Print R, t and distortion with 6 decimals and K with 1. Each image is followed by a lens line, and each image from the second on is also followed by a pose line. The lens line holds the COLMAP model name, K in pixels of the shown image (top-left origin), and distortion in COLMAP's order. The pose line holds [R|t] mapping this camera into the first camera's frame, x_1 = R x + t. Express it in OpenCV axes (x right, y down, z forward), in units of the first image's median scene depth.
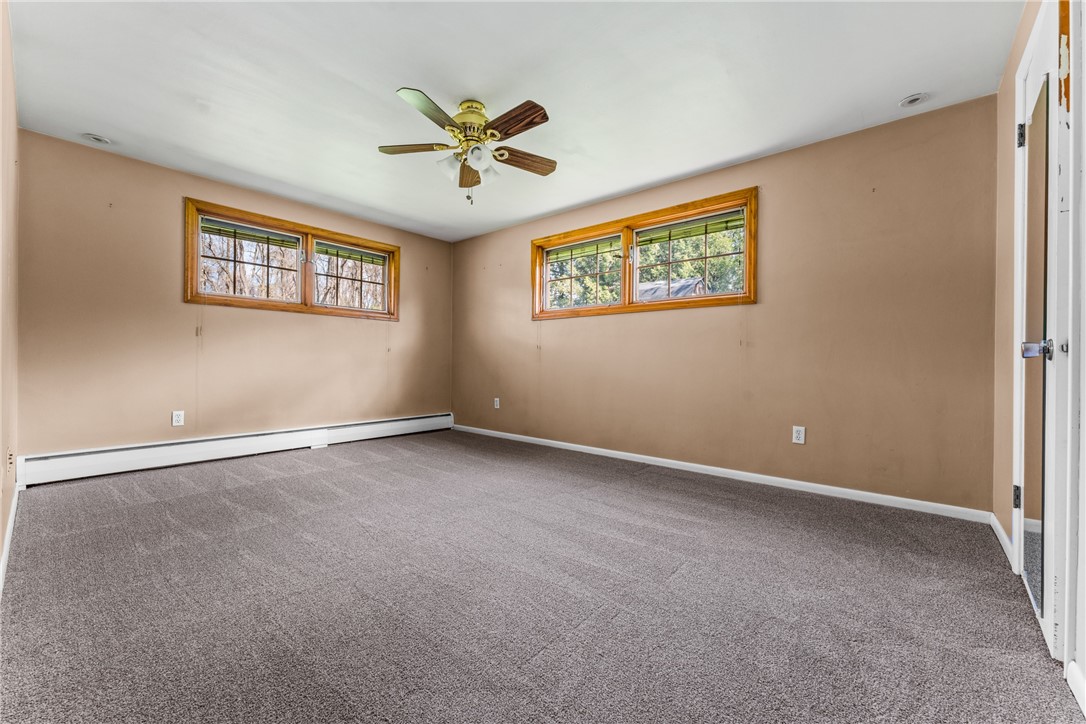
lens RADIAL K [[433.9, 0, 542.1], [0, 433.9, 362.1], [0, 0, 1]] dist [0.001545, -0.000306]
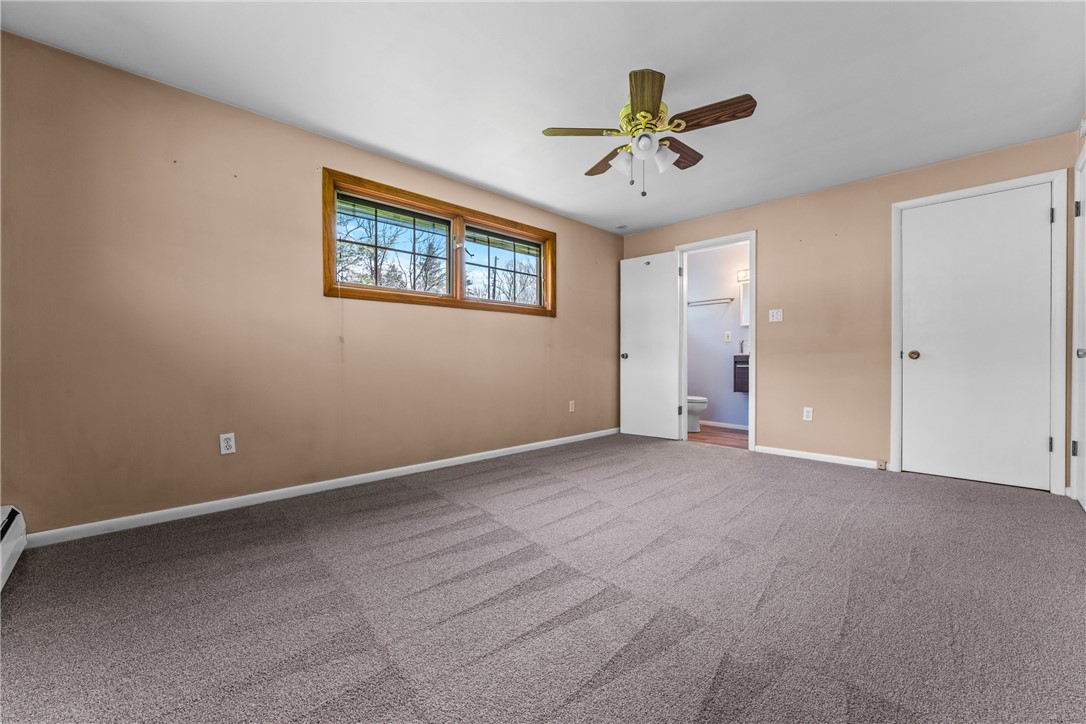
lens RADIAL K [[445.4, 0, 543.0], [0, 445.4, 362.0], [0, 0, 1]] dist [0.000226, 0.000001]
pose [[0.081007, -0.007066, 0.996688, -0.846171], [0.008818, 0.999941, 0.006372, -0.000524], [-0.996675, 0.008273, 0.081065, 0.838355]]
